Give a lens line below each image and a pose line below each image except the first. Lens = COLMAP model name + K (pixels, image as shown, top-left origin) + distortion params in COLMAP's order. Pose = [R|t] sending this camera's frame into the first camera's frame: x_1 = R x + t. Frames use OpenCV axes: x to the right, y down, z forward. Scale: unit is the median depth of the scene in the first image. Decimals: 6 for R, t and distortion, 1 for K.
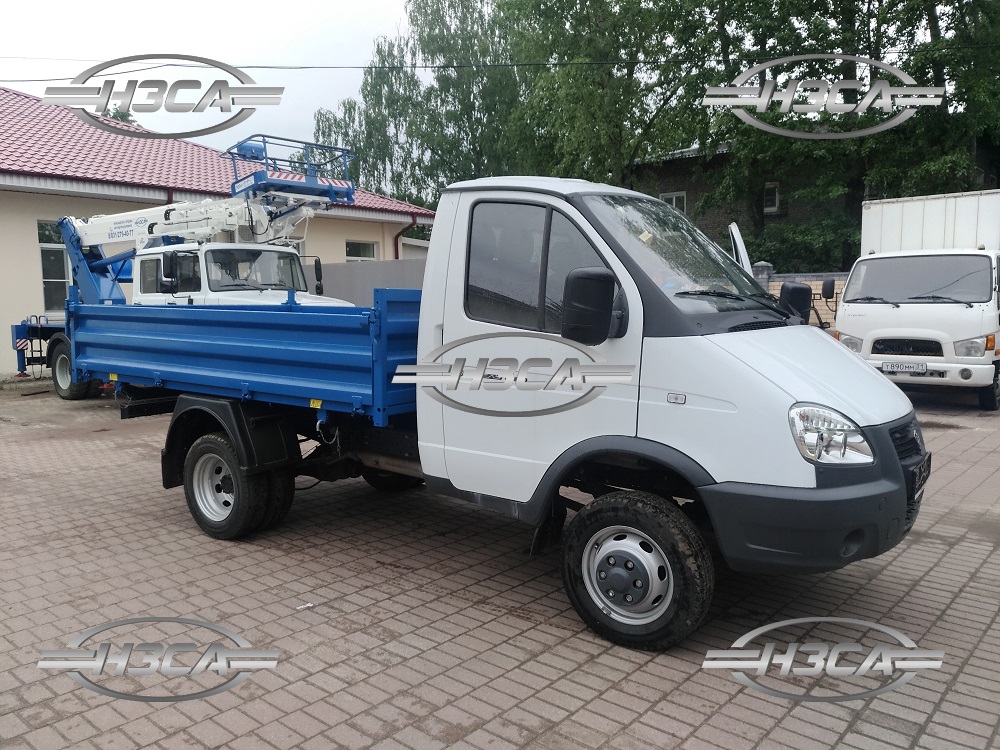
lens RADIAL K [[787.4, 0, 495.2], [0, 787.4, 375.9], [0, 0, 1]] dist [-0.003285, 0.038781]
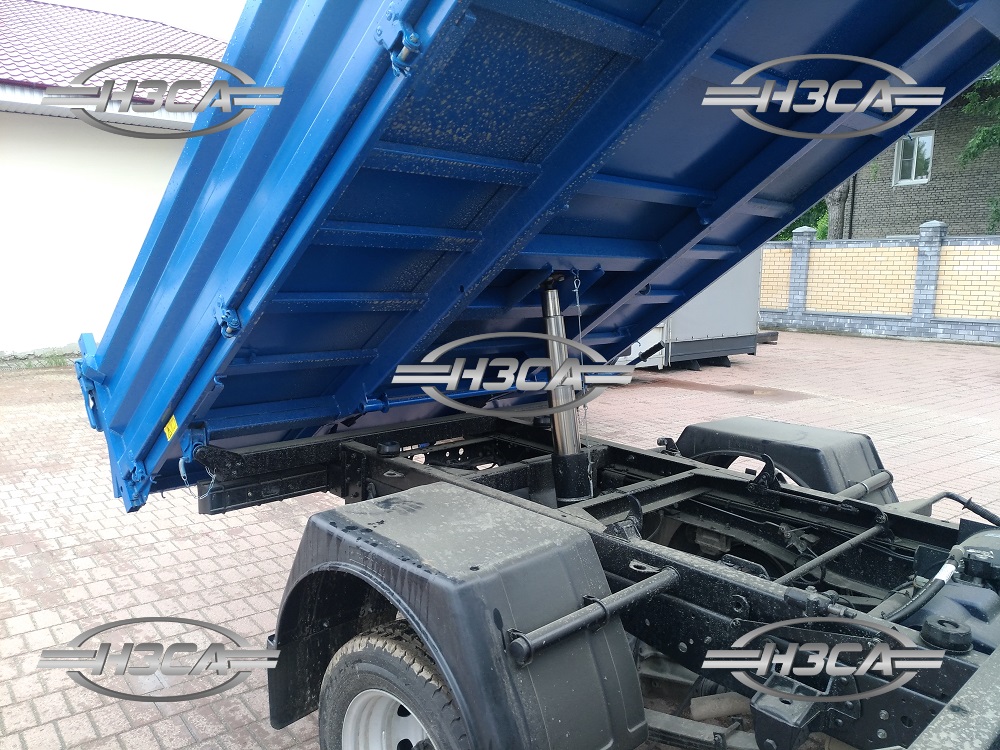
lens RADIAL K [[787.4, 0, 485.1], [0, 787.4, 388.7], [0, 0, 1]] dist [-0.003285, 0.038781]
pose [[0.980550, 0.042684, -0.191571, -0.265908], [-0.030801, 0.997437, 0.064584, -0.063013], [0.193837, -0.057427, 0.979351, 0.691216]]
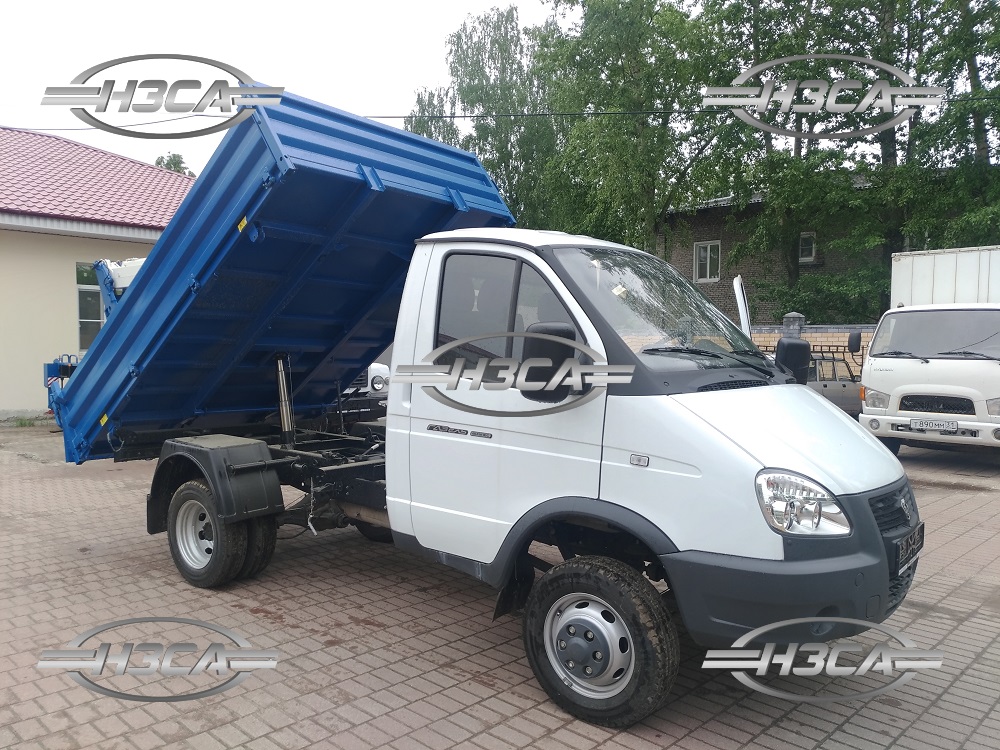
lens RADIAL K [[787.4, 0, 491.8], [0, 787.4, 386.0], [0, 0, 1]] dist [-0.003285, 0.038781]
pose [[0.998402, 0.019837, -0.052908, 0.066359], [-0.022130, 0.998825, -0.043112, -0.010877], [0.051991, 0.044214, 0.997668, 0.022976]]
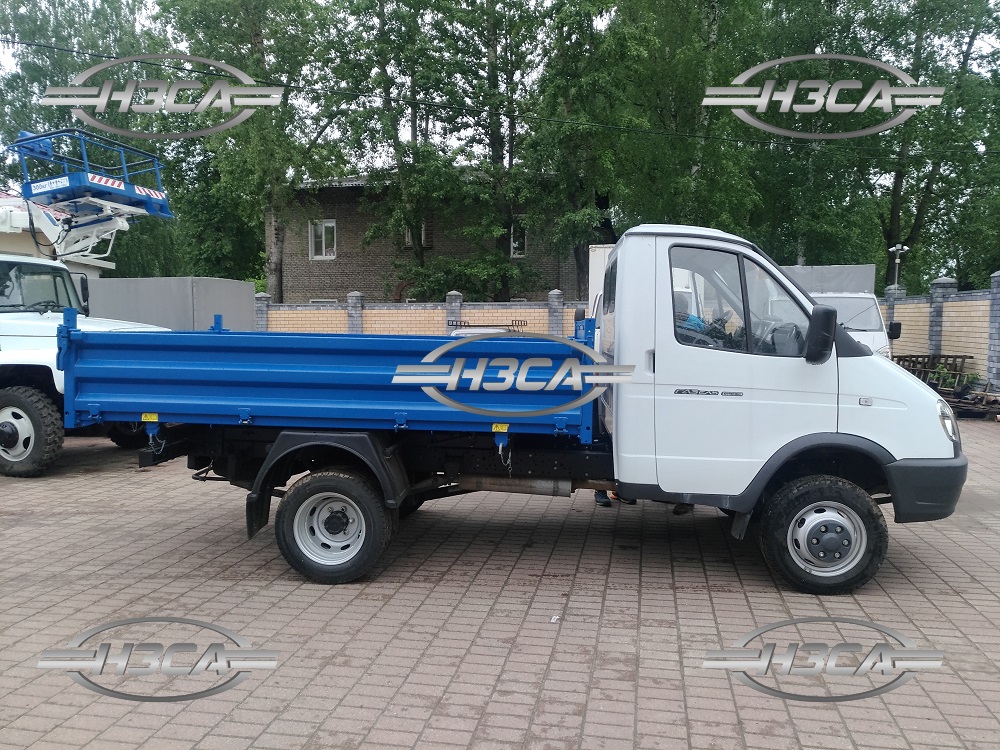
lens RADIAL K [[787.4, 0, 498.0], [0, 787.4, 368.9], [0, 0, 1]] dist [-0.003285, 0.038781]
pose [[0.860558, -0.024587, 0.508759, -0.674002], [0.044299, 0.998662, -0.026669, -0.013142], [-0.507422, 0.045487, 0.860496, 0.095815]]
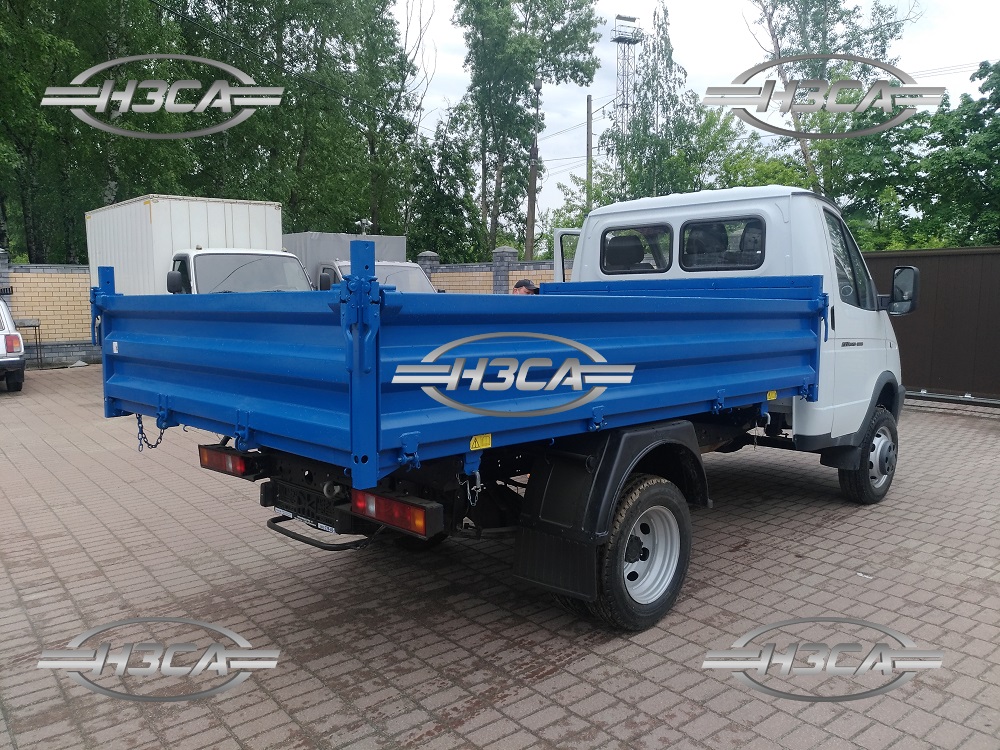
lens RADIAL K [[787.4, 0, 499.5], [0, 787.4, 366.8], [0, 0, 1]] dist [-0.003285, 0.038781]
pose [[0.169374, -0.088543, 0.981566, -1.077624], [0.099283, 0.992423, 0.072390, -0.088094], [-0.980538, 0.085192, 0.176881, 1.024703]]
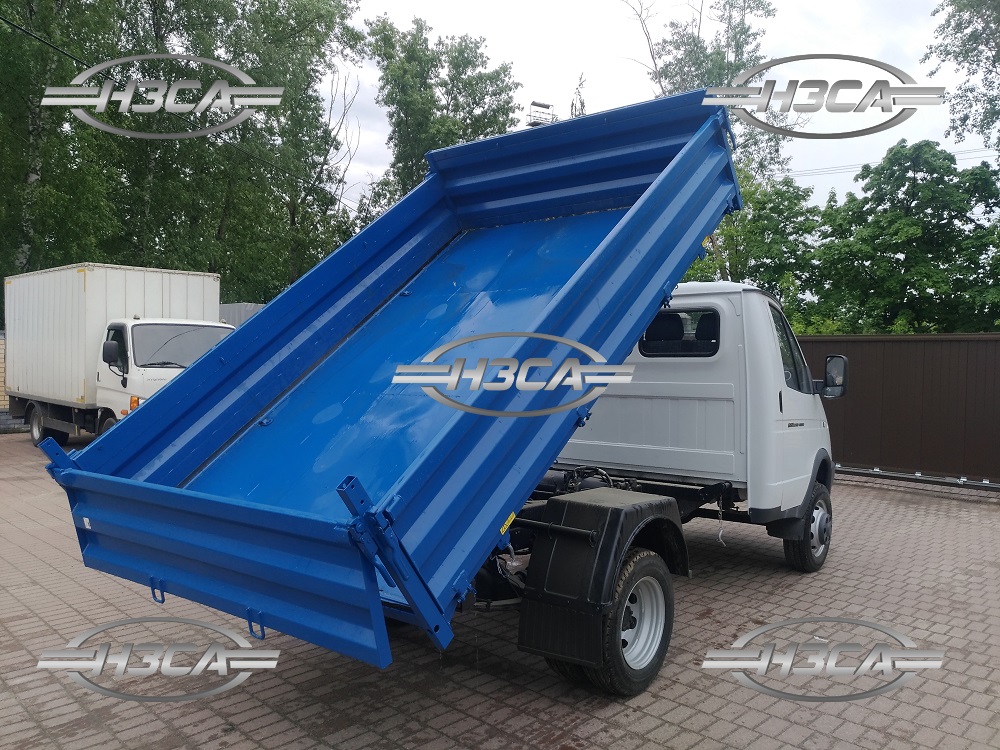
lens RADIAL K [[787.4, 0, 499.0], [0, 787.4, 366.9], [0, 0, 1]] dist [-0.003285, 0.038781]
pose [[0.058742, 0.000707, 0.998273, -1.147092], [0.085134, 0.996353, -0.005716, -0.110564], [-0.994636, 0.085323, 0.058468, 1.104167]]
